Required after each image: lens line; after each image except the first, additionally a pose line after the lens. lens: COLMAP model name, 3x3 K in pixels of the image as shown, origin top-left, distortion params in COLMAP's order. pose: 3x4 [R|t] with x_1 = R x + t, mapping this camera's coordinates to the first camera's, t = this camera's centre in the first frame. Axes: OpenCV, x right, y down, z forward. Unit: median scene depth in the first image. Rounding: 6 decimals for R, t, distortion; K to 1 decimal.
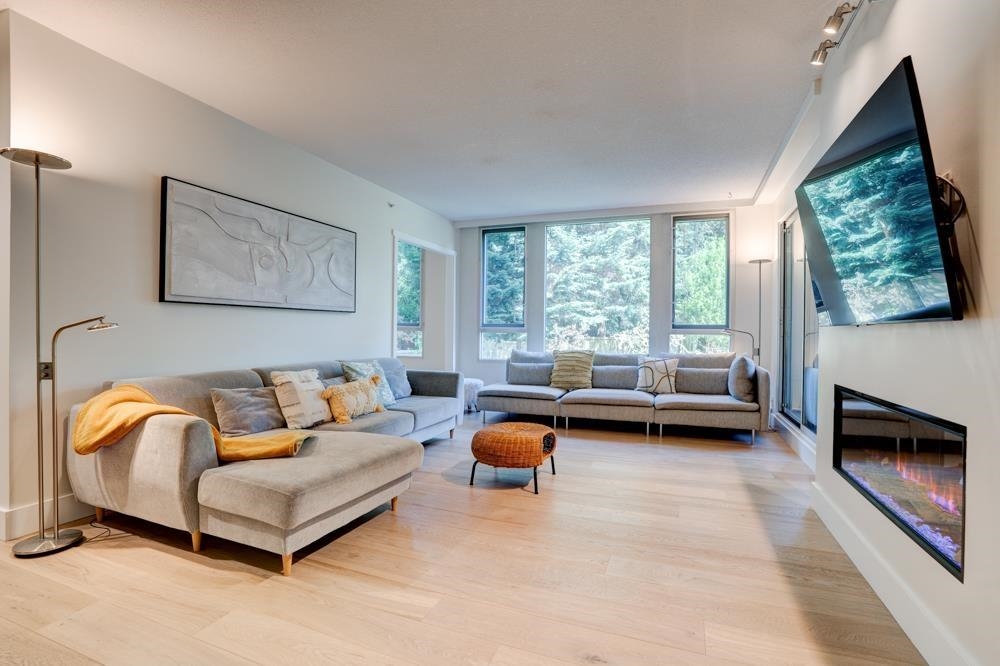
lens RADIAL K [[484.0, 0, 528.5], [0, 484.0, 328.0], [0, 0, 1]] dist [-0.050688, 0.001514]
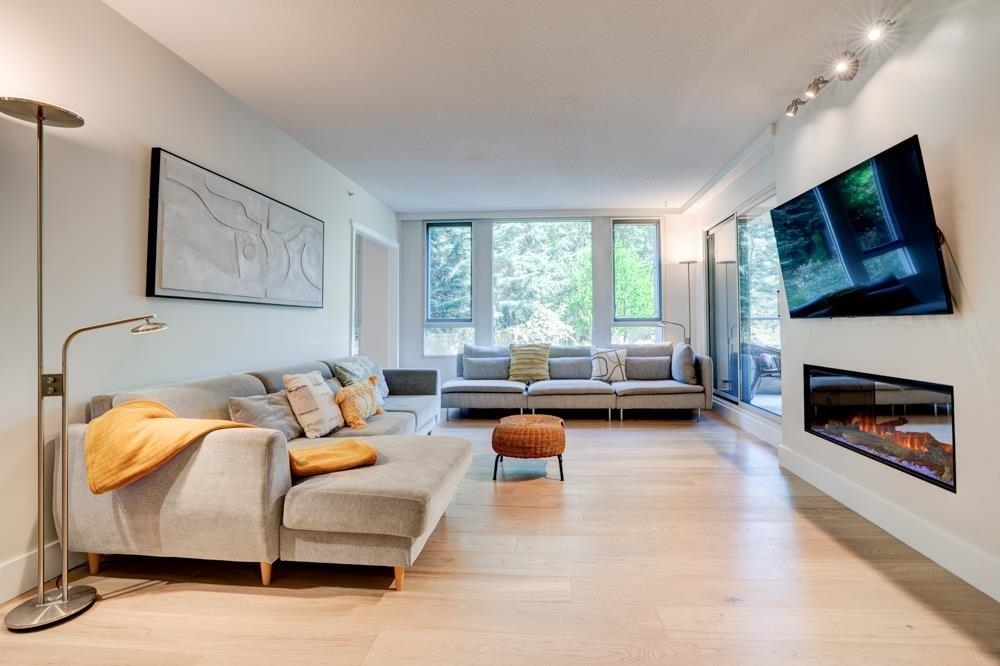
lens RADIAL K [[484.0, 0, 555.8], [0, 484.0, 306.3], [0, 0, 1]] dist [-0.050688, 0.001514]
pose [[0.950061, -0.001811, 0.312058, -0.312295], [0.011883, 0.999468, -0.030377, -0.004185], [-0.311837, 0.032568, 0.949577, -0.006116]]
